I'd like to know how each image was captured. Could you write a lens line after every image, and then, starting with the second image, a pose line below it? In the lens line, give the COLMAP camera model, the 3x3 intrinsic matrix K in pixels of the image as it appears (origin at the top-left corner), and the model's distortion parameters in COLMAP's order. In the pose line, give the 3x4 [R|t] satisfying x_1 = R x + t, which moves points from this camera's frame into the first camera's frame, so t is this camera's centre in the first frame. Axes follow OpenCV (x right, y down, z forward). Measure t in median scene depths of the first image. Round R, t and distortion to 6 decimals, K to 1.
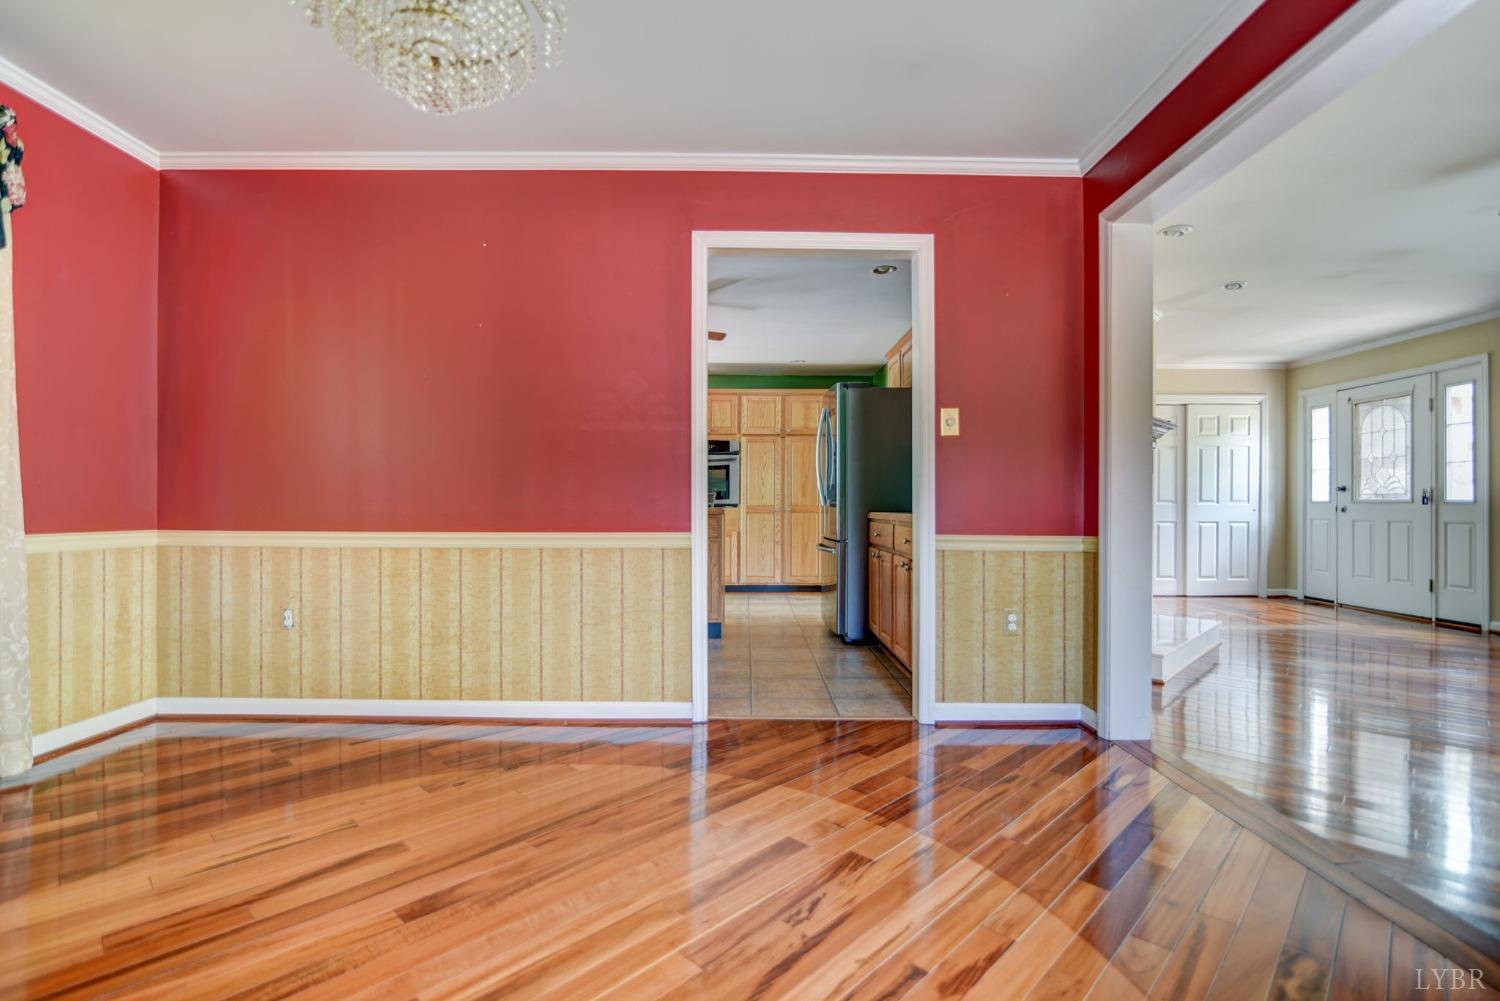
lens RADIAL K [[692.8, 0, 750.4], [0, 692.8, 504.5], [0, 0, 1]] dist [0.000085, -0.000142]
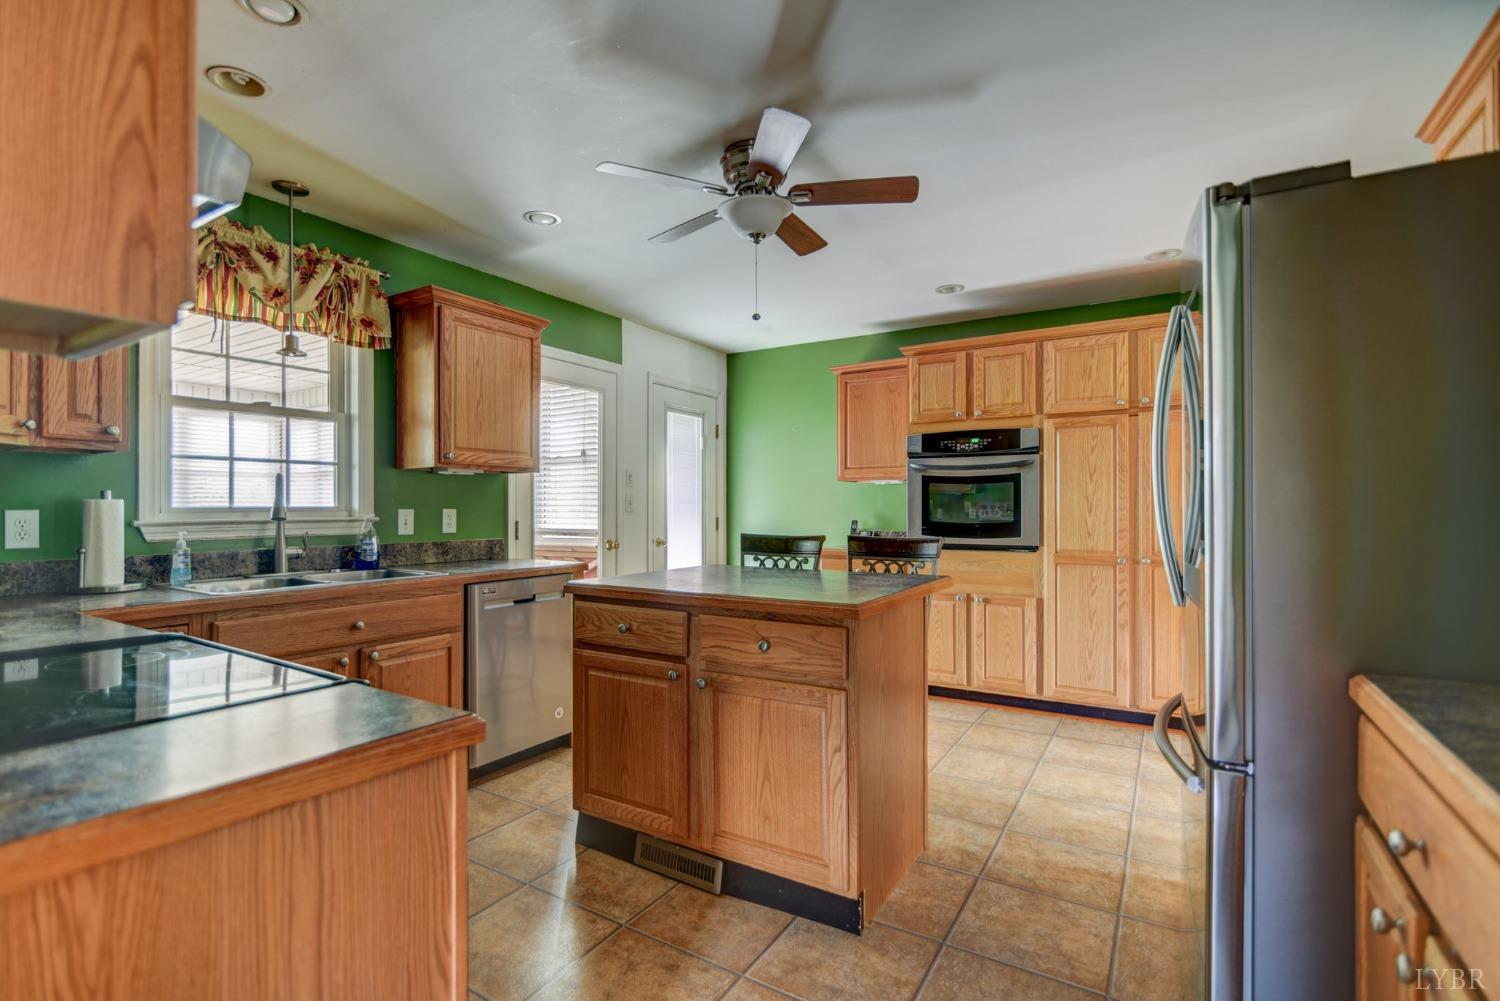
lens RADIAL K [[692.8, 0, 749.9], [0, 692.8, 500.6], [0, 0, 1]] dist [0.000085, -0.000142]
pose [[0.847101, -0.006392, -0.531393, 0.077645], [0.003761, 0.999975, -0.006034, -0.033454], [0.531418, 0.003113, 0.847104, 0.432970]]
